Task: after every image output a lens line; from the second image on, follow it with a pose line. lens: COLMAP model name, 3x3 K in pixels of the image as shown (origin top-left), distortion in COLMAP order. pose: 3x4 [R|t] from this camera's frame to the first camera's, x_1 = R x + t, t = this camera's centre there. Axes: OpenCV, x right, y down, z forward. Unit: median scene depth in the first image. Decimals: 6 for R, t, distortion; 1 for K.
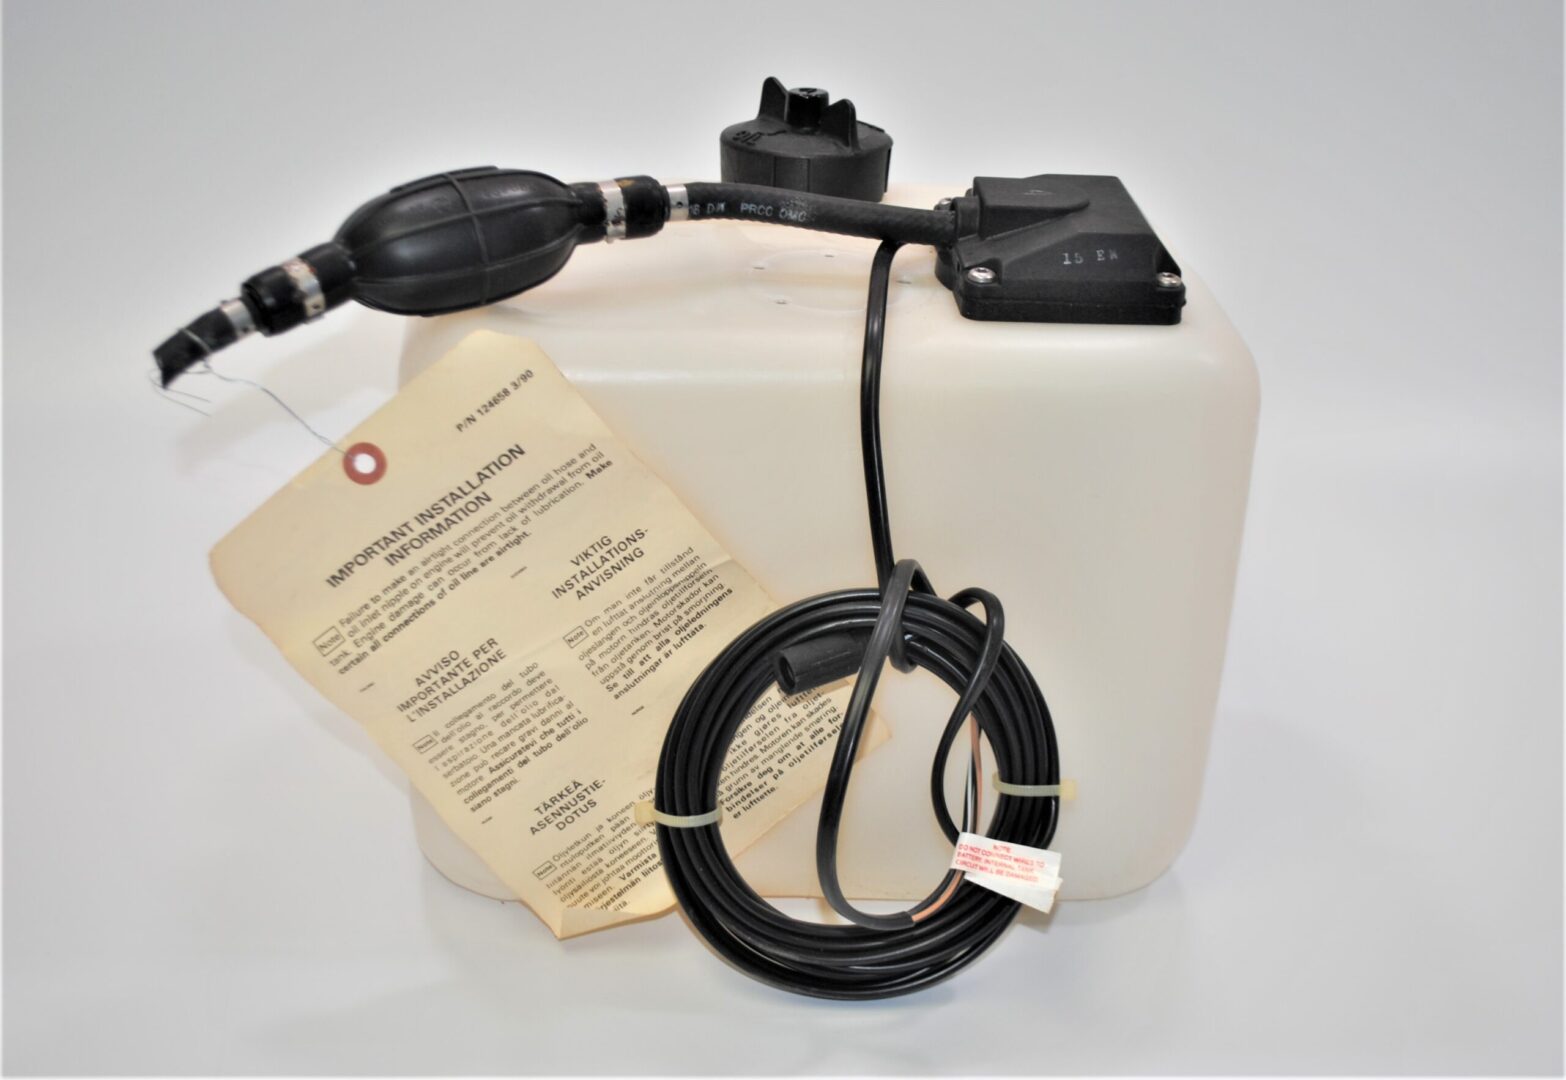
lens RADIAL K [[2342.8, 0, 783.0], [0, 2342.8, 540.0], [0, 0, 1]] dist [-0.090670, 0.072457]
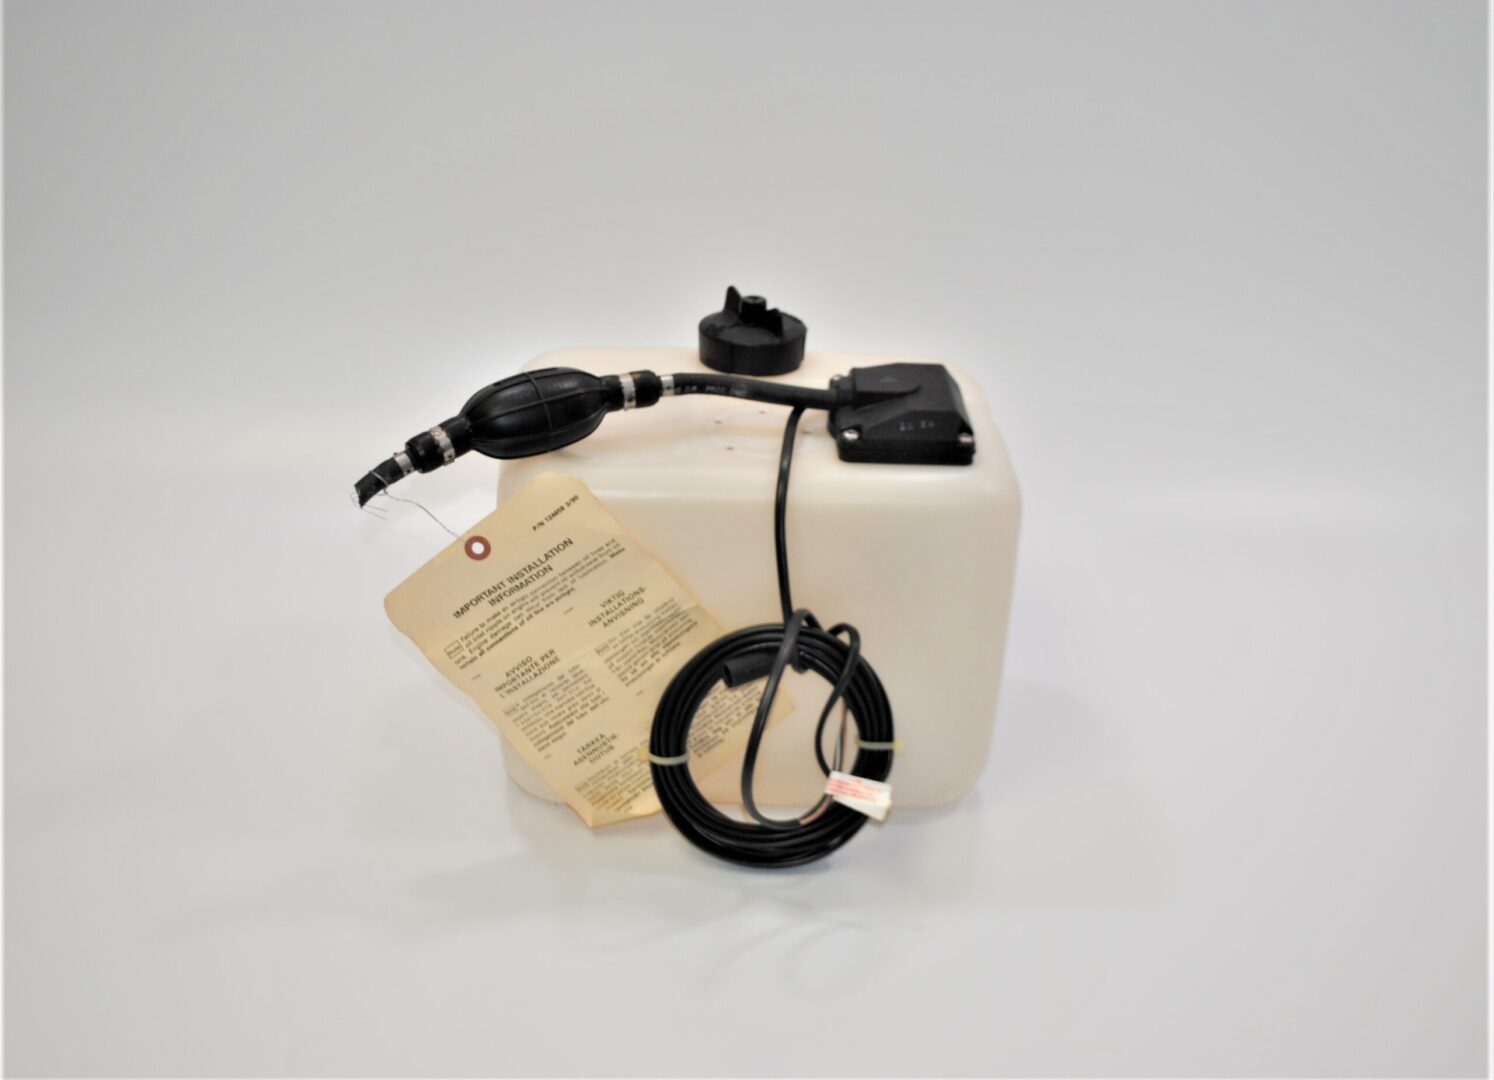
lens RADIAL K [[2100.6, 0, 747.0], [0, 2100.6, 540.0], [0, 0, 1]] dist [0.001817, -0.011641]
pose [[0.999490, 0.016780, -0.027175, 0.053213], [-0.015470, 0.998740, 0.047745, -0.108830], [0.027942, -0.047300, 0.998490, -0.482461]]
